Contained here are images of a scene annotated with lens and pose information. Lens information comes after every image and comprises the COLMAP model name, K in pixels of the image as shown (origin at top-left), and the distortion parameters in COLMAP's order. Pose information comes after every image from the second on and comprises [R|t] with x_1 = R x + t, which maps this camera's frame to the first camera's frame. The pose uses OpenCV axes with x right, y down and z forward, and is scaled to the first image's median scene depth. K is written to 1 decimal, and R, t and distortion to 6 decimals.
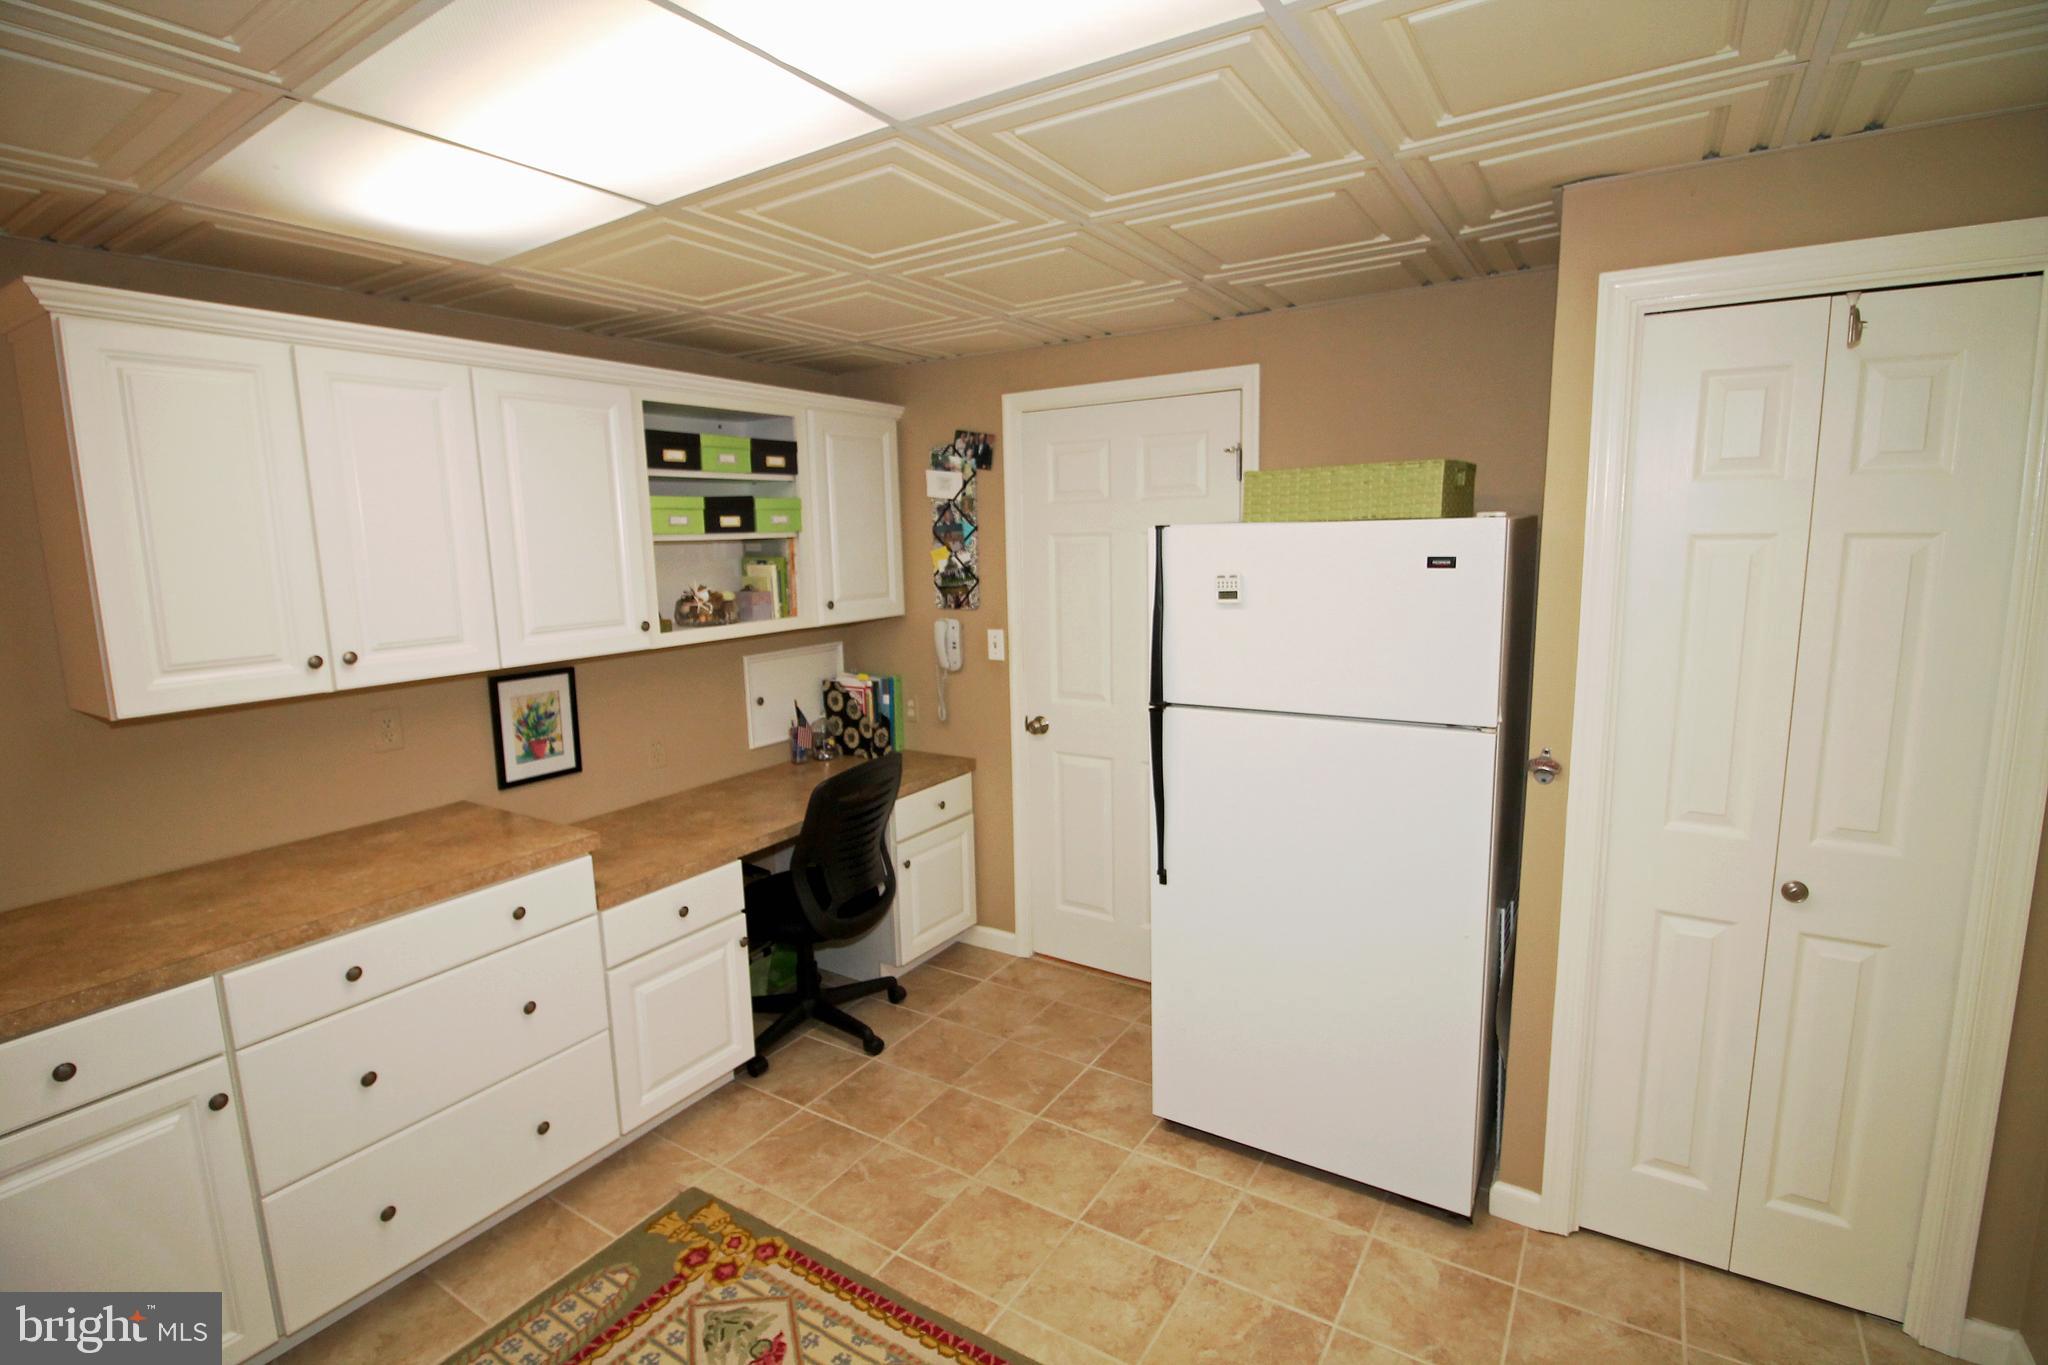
lens RADIAL K [[956.7, 0, 1020.6], [0, 956.7, 675.7], [0, 0, 1]] dist [0.002326, -0.014713]
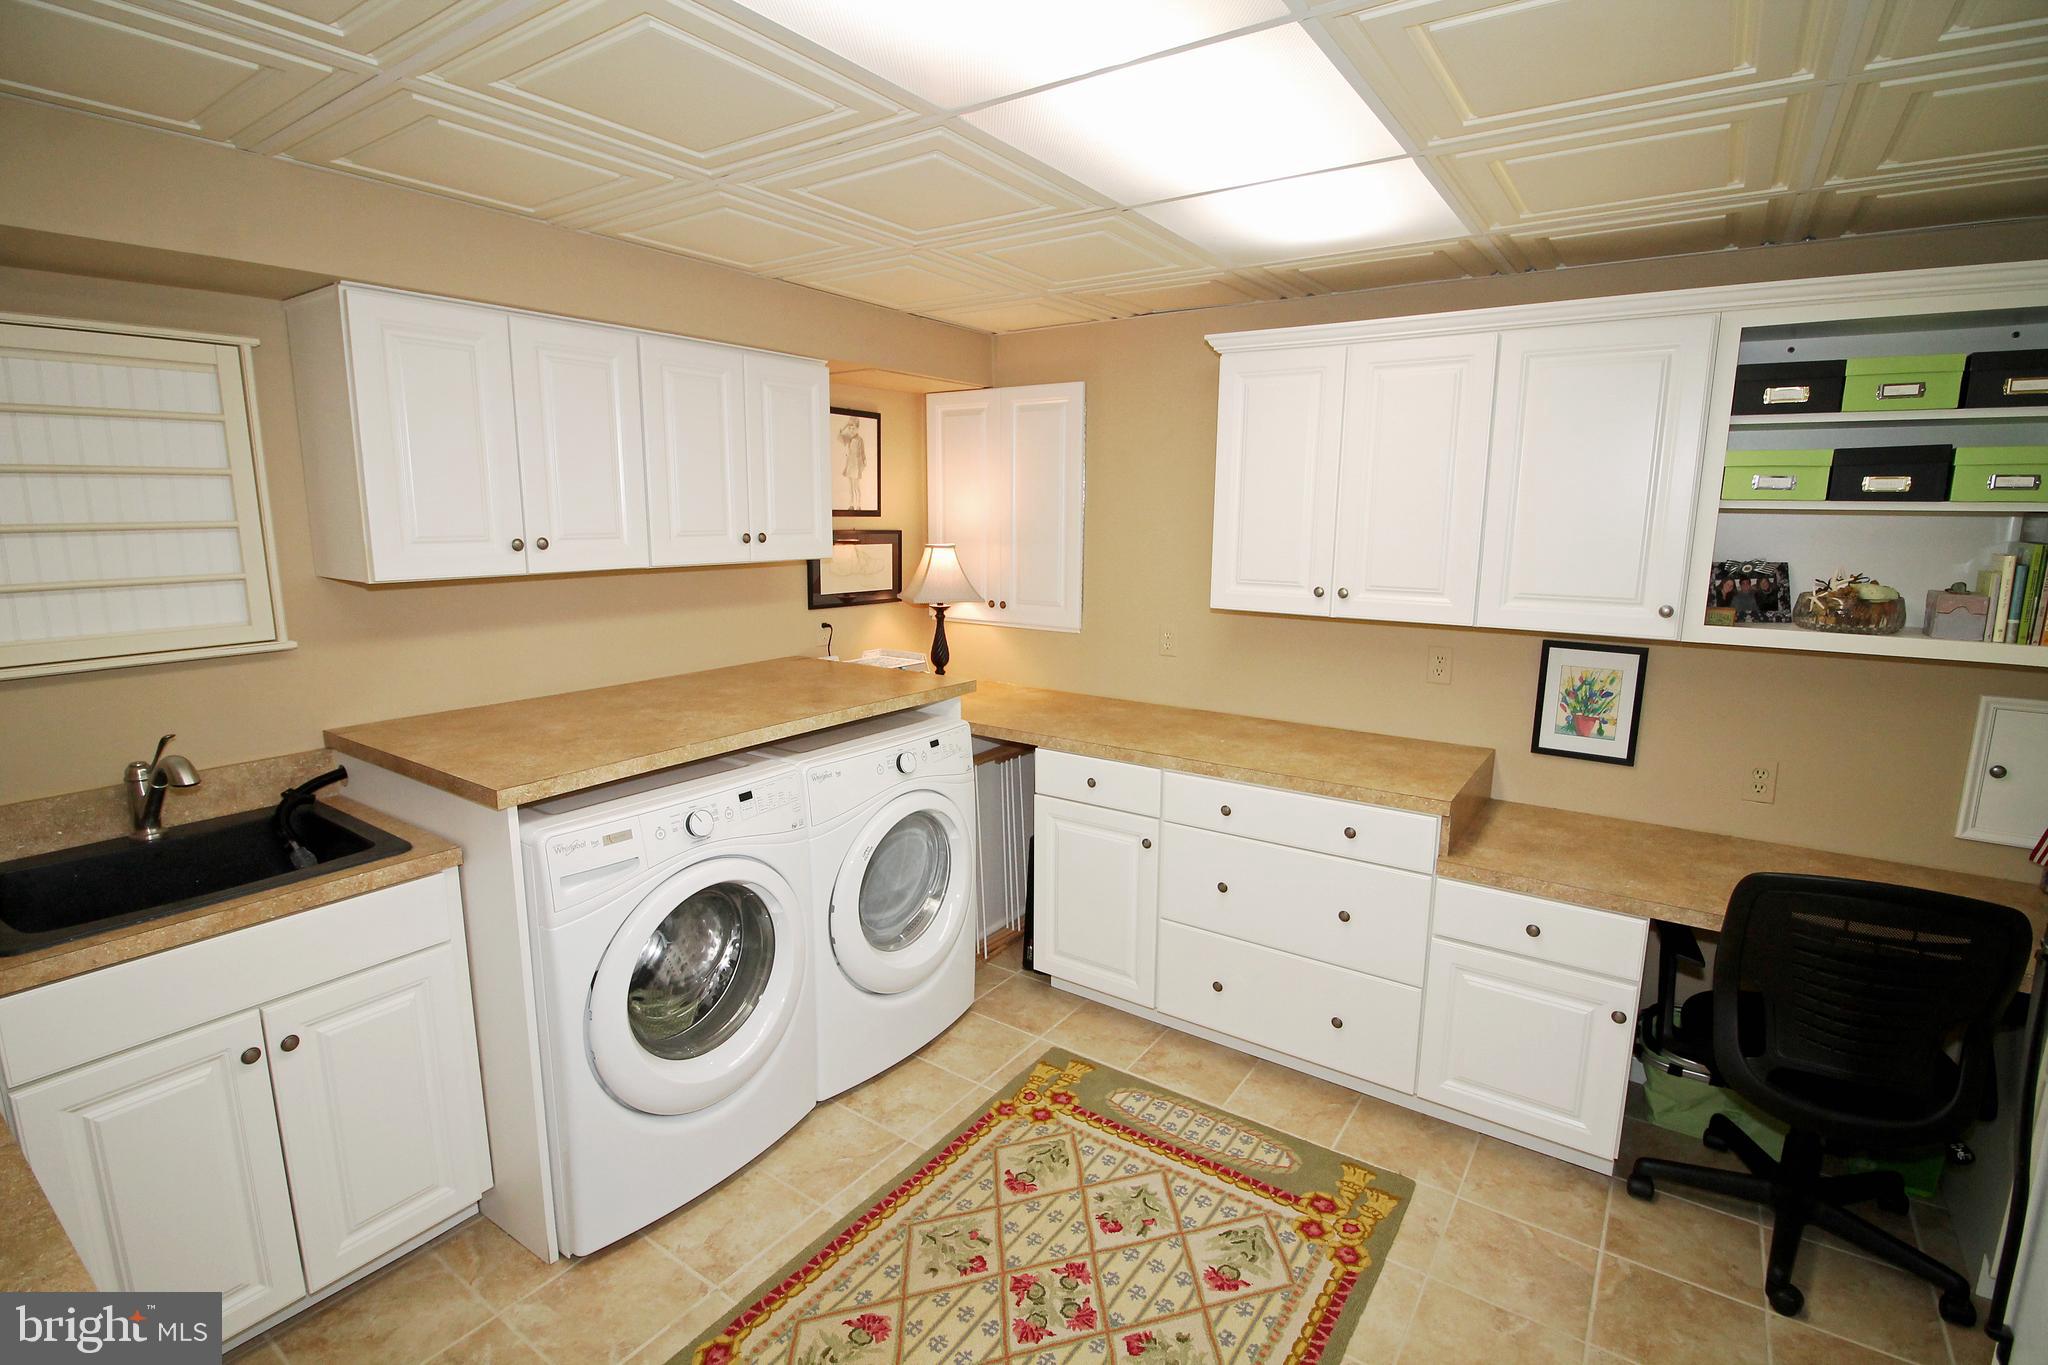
lens RADIAL K [[956.7, 0, 1020.6], [0, 956.7, 675.7], [0, 0, 1]] dist [0.002326, -0.014713]
pose [[-0.035425, 0.201304, -0.978888, 0.526147], [-0.150536, 0.967252, 0.204359, -0.098159], [0.987970, 0.154598, -0.003961, 0.549048]]
